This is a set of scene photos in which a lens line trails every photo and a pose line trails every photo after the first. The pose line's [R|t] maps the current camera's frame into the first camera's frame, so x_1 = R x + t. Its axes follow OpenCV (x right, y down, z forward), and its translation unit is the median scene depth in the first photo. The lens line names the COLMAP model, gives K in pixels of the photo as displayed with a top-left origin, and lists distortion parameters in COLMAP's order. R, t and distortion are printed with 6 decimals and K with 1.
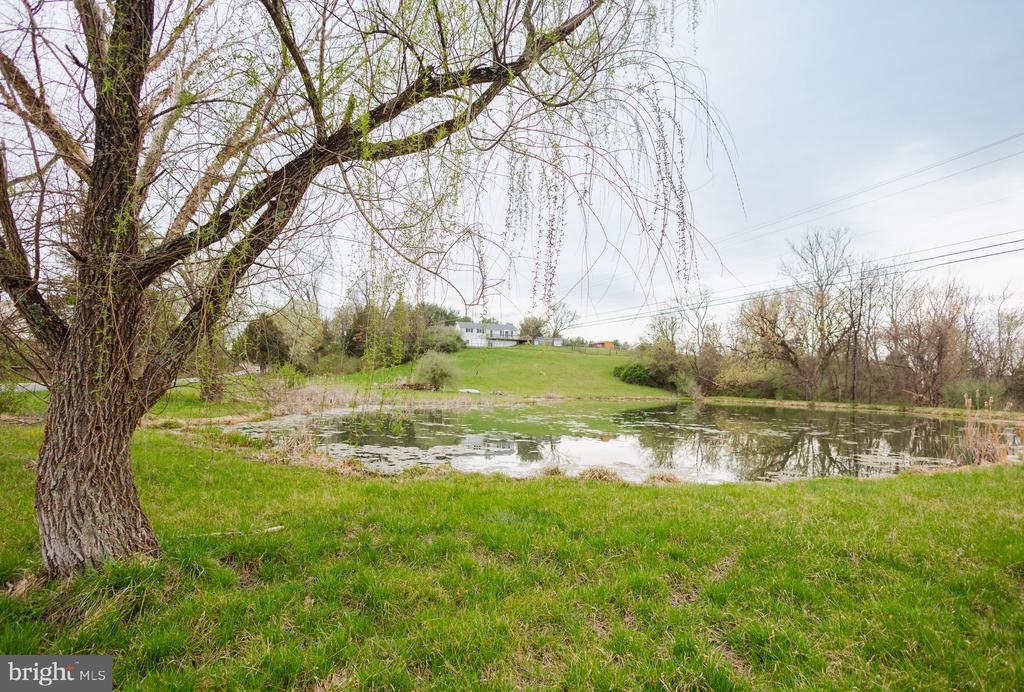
lens RADIAL K [[510.2, 0, 511.8], [0, 510.2, 347.3], [0, 0, 1]] dist [0.001683, -0.000017]
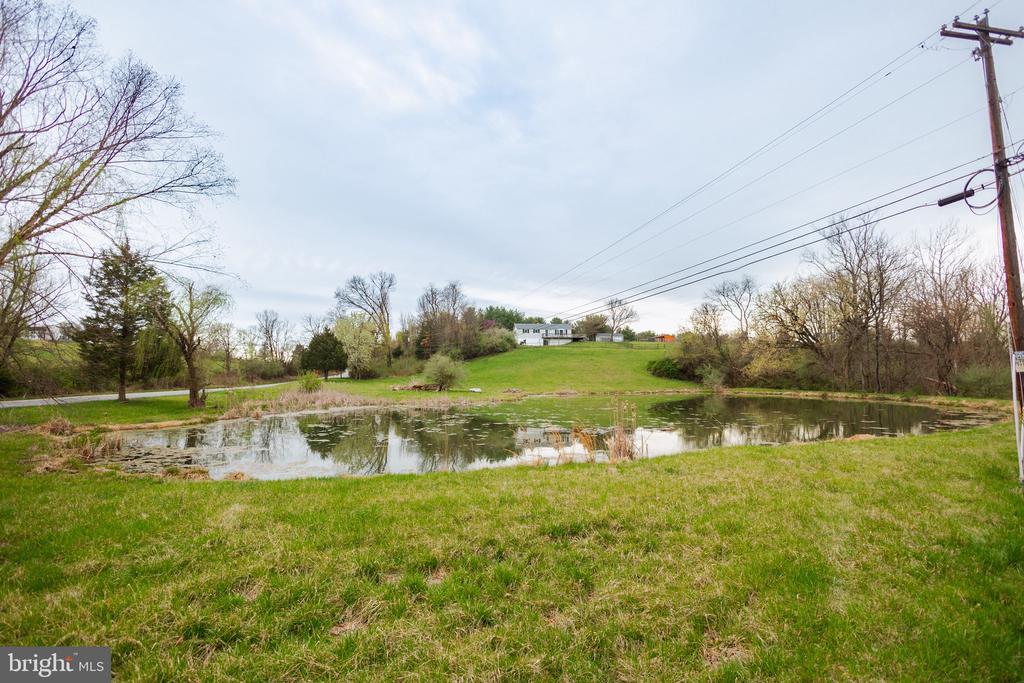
lens RADIAL K [[475.8, 0, 512.1], [0, 475.8, 340.5], [0, 0, 1]] dist [-0.001317, -0.000041]
pose [[0.980716, -0.043252, -0.190595, 0.123980], [0.041913, 0.999060, -0.011052, -0.004971], [0.190893, 0.002851, 0.981607, -0.006246]]
